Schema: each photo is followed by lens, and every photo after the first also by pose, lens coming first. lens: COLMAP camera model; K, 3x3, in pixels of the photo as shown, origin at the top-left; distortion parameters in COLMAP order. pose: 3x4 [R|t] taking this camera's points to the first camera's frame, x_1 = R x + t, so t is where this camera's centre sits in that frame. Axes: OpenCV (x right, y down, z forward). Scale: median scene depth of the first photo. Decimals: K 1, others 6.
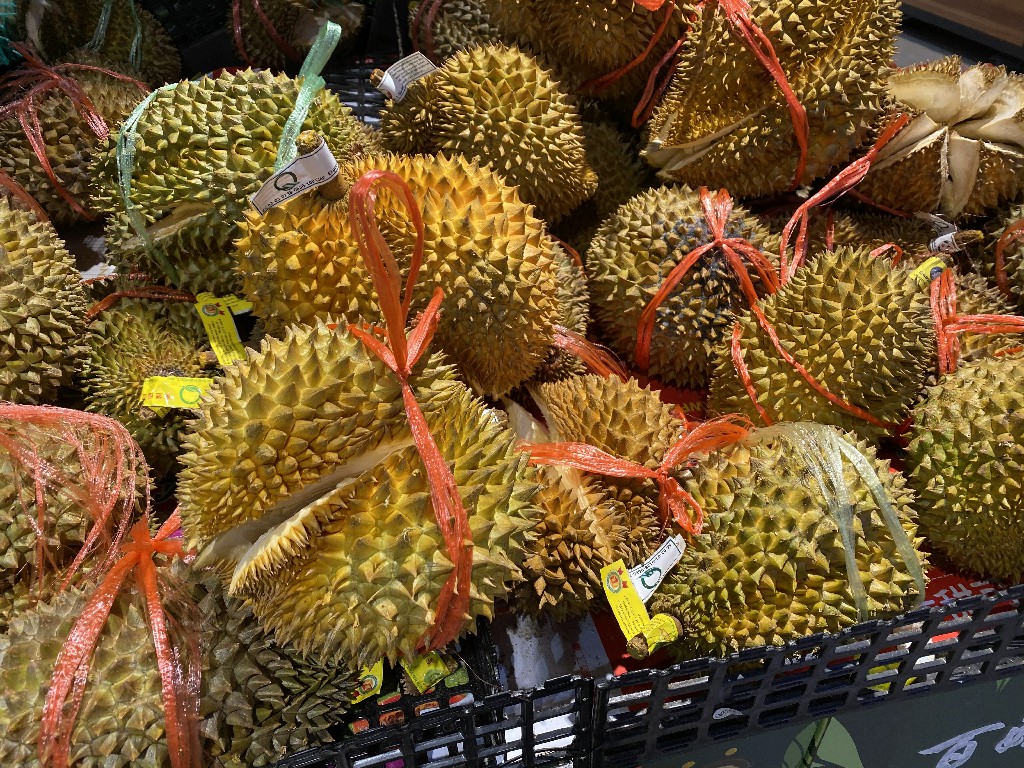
lens RADIAL K [[776.6, 0, 520.8], [0, 776.6, 379.2], [0, 0, 1]] dist [0.024647, -0.058392]
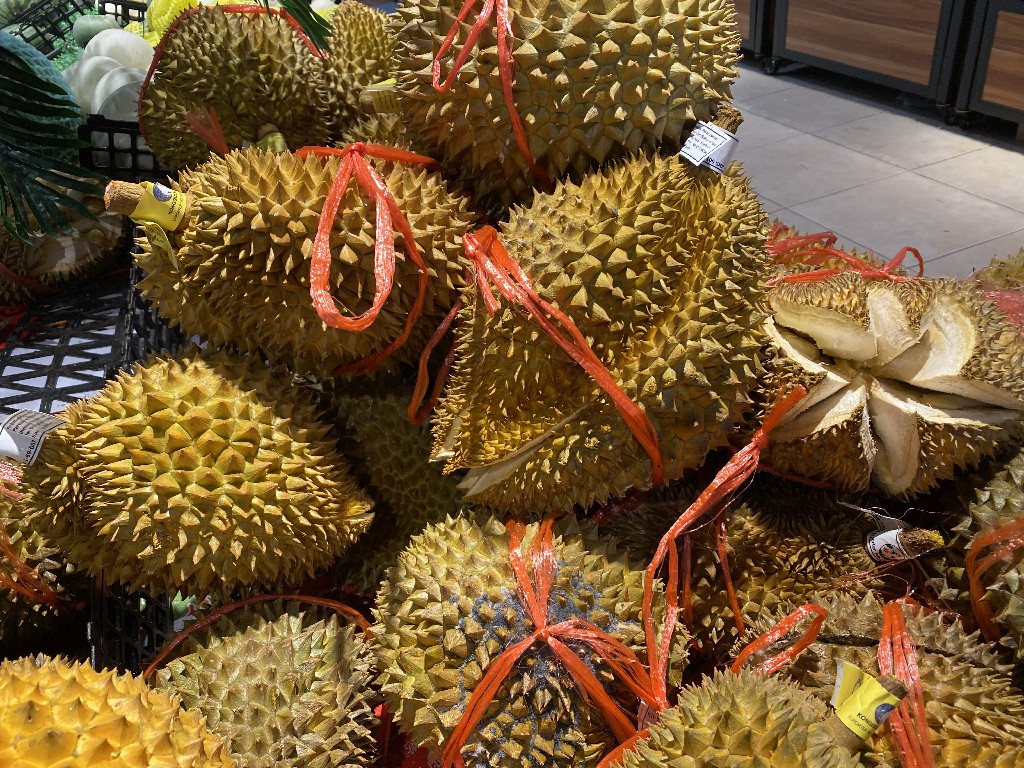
lens RADIAL K [[776.6, 0, 504.6], [0, 776.6, 383.4], [0, 0, 1]] dist [0.024647, -0.058392]
pose [[0.990321, -0.134735, 0.033313, 0.290600], [0.136657, 0.988523, -0.064402, -0.430135], [-0.024253, 0.068331, 0.997368, 0.445157]]
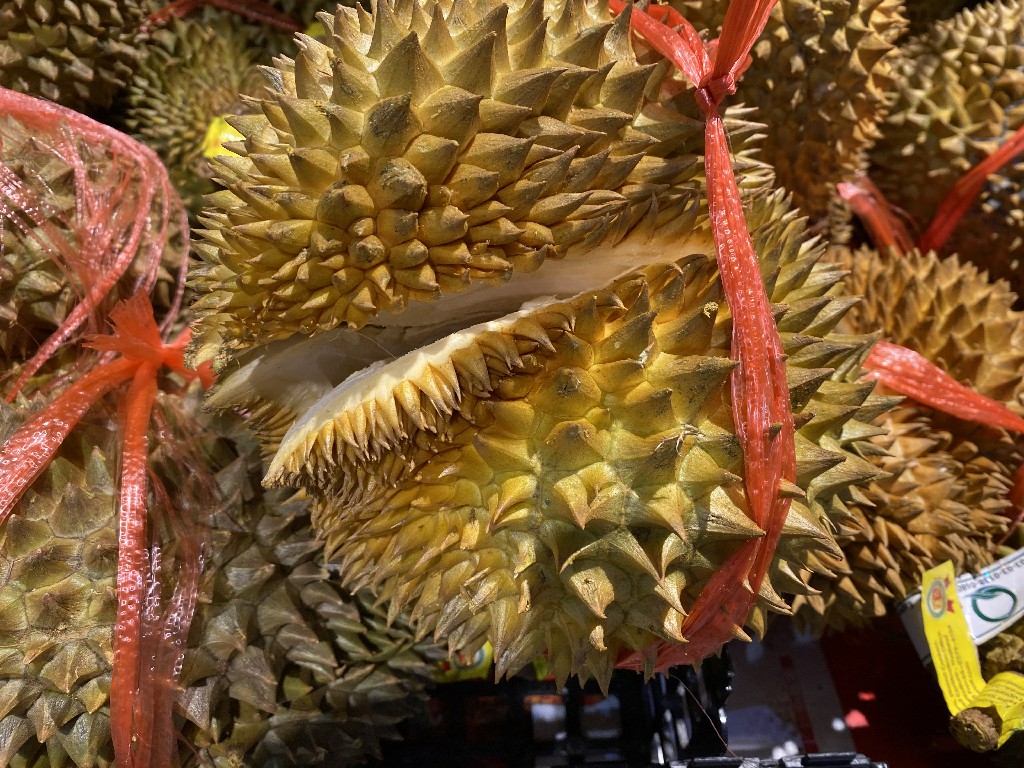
lens RADIAL K [[776.6, 0, 513.2], [0, 776.6, 381.2], [0, 0, 1]] dist [0.024647, -0.058392]
pose [[0.972368, 0.214770, -0.091513, -0.140507], [-0.202699, 0.971172, 0.125454, 0.091815], [0.115819, -0.103438, 0.987870, 0.391291]]
